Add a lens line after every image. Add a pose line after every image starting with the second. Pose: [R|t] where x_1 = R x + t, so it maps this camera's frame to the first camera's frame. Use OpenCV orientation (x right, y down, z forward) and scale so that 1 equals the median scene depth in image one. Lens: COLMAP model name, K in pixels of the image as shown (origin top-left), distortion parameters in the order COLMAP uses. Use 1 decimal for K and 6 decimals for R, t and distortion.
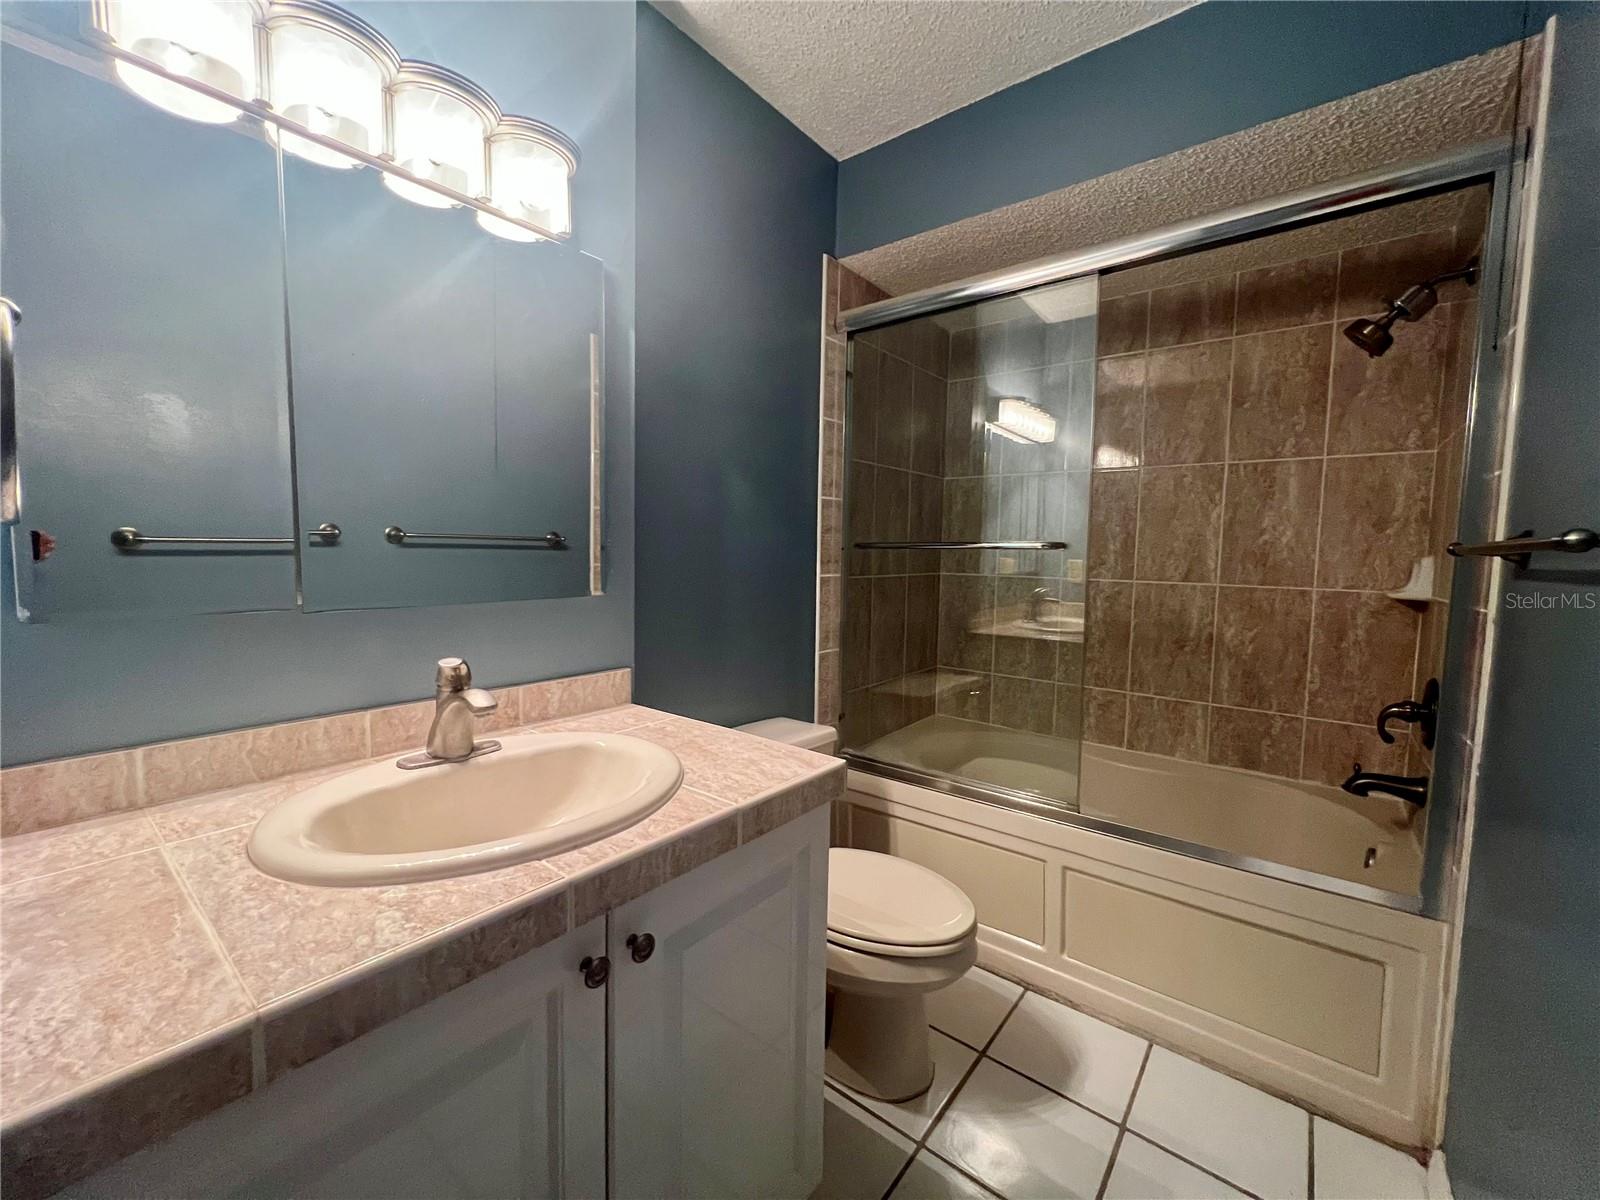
lens RADIAL K [[655.7, 0, 800.0], [0, 655.7, 600.0], [0, 0, 1]] dist [-0.001536, -0.000416]
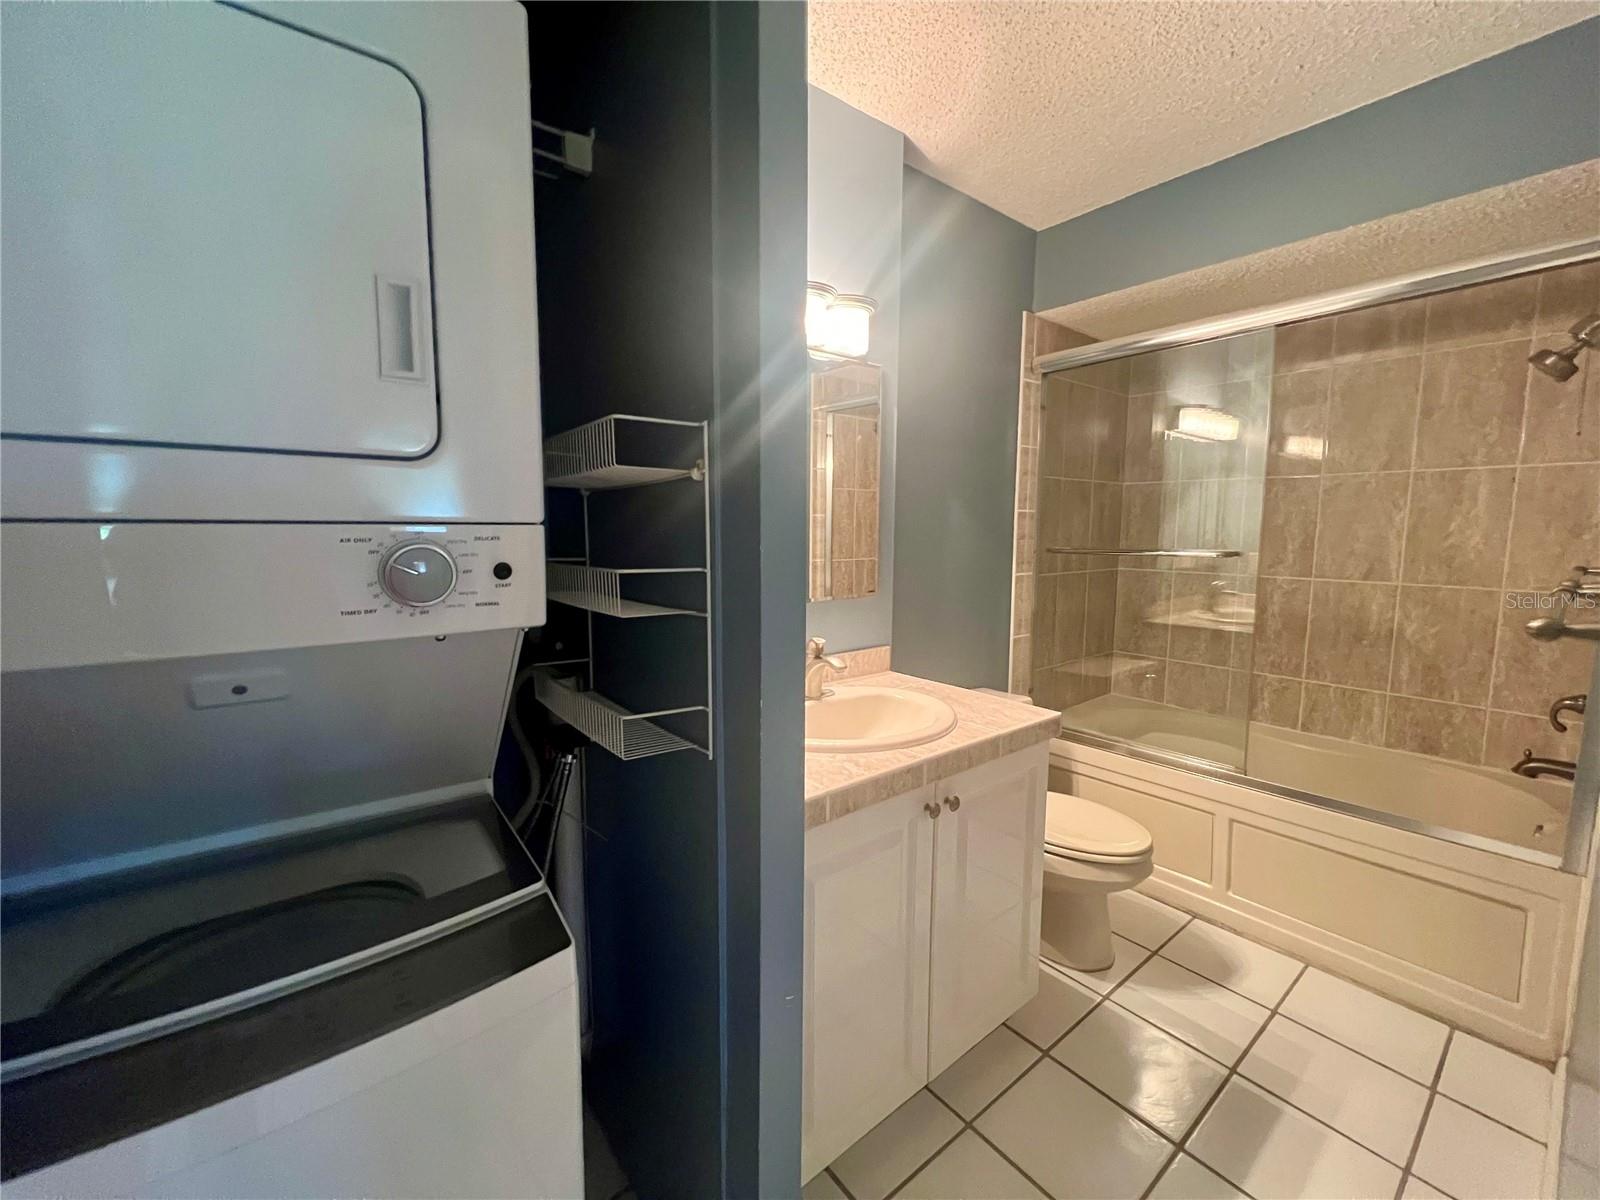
lens RADIAL K [[645.9, 0, 800.0], [0, 645.9, 600.0], [0, 0, 1]] dist [-0.002017, 0.000415]
pose [[0.973959, 0.011770, -0.226417, -0.089257], [-0.004690, 0.999484, 0.031780, -0.026513], [0.226674, -0.029890, 0.973512, -0.272830]]
